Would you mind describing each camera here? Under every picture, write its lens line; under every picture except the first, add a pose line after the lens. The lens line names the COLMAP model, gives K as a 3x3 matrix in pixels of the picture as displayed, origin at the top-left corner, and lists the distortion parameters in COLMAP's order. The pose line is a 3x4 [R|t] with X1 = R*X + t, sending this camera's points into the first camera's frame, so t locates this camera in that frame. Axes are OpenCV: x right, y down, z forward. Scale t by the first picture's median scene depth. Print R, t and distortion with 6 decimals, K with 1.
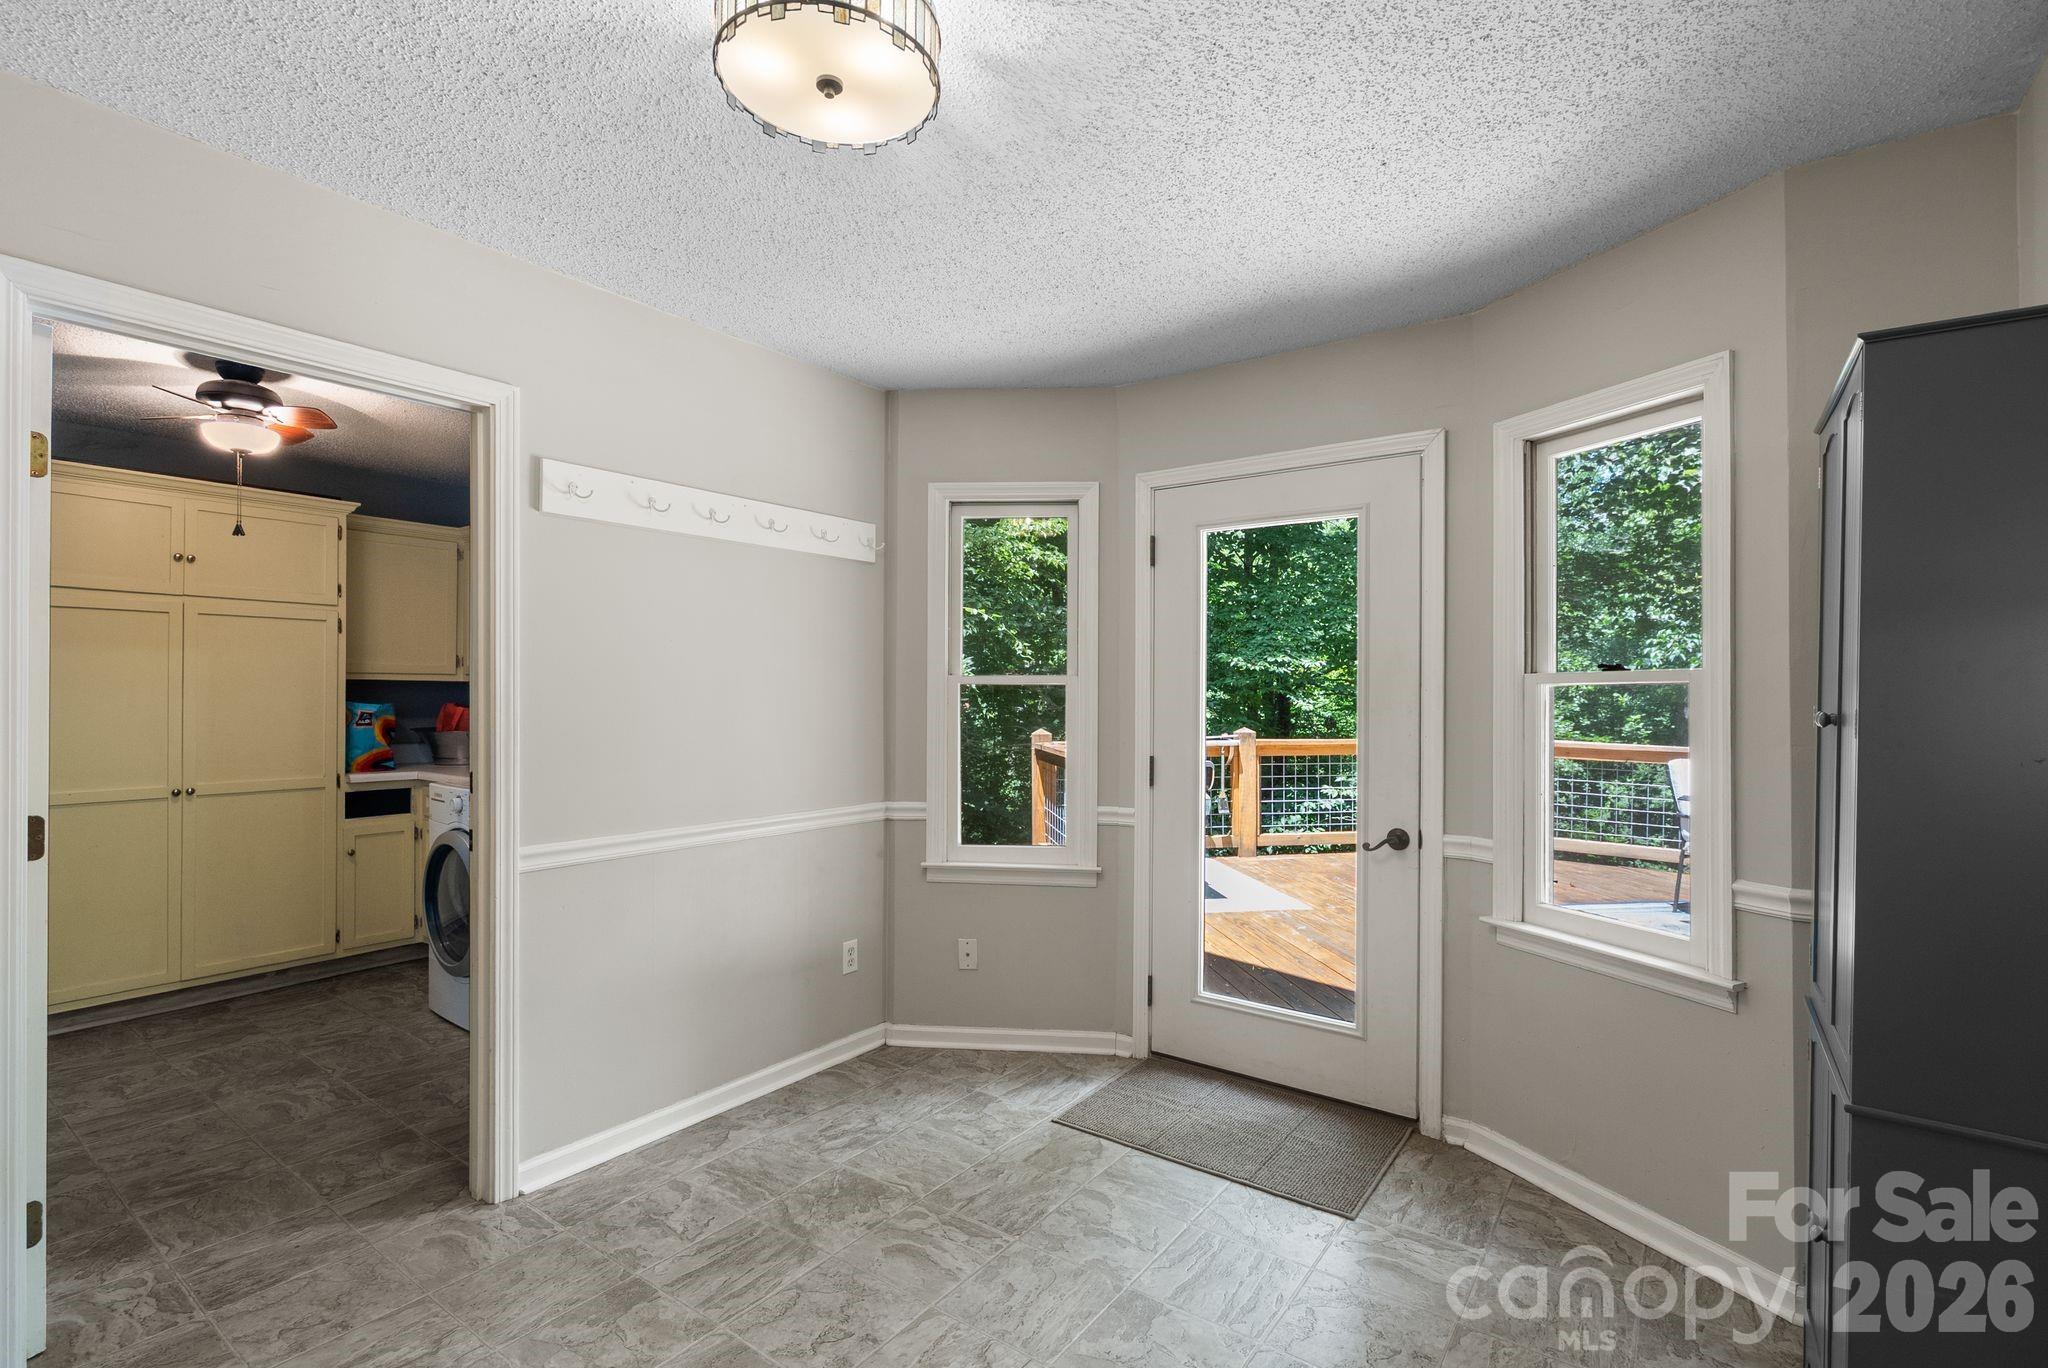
lens RADIAL K [[929.7, 0, 1024.0], [0, 929.7, 684.0], [0, 0, 1]] dist [-0.003855, -0.000056]
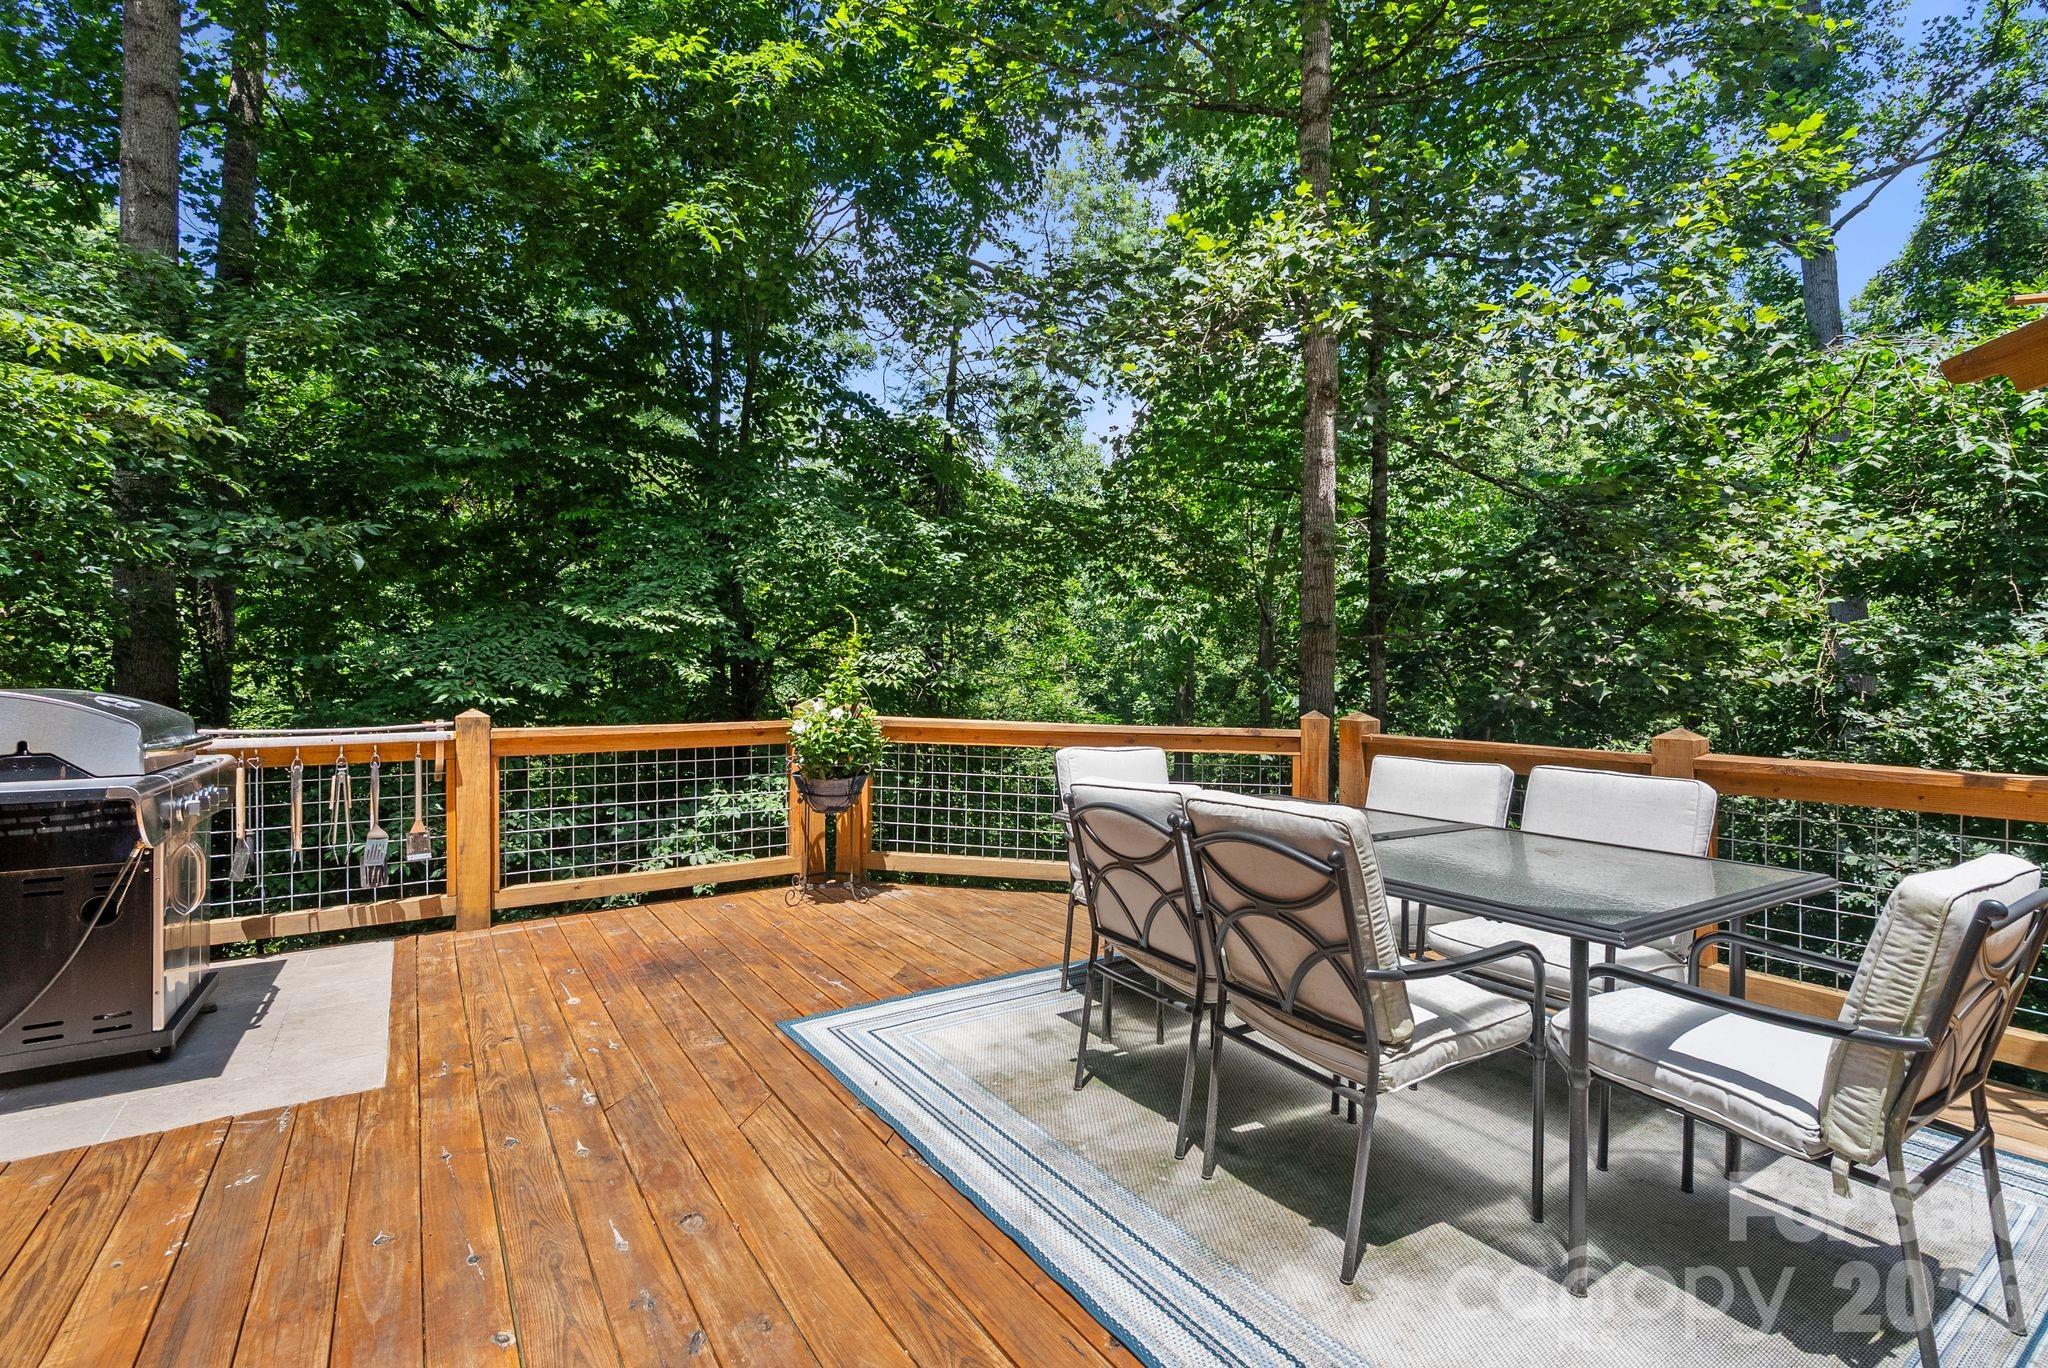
lens RADIAL K [[929.7, 0, 1024.0], [0, 929.7, 684.0], [0, 0, 1]] dist [-0.003855, -0.000056]
pose [[0.911381, -0.010063, 0.411440, 0.314024], [0.003548, 0.999856, 0.016597, 0.022199], [-0.411548, -0.013667, 0.911286, 0.322419]]
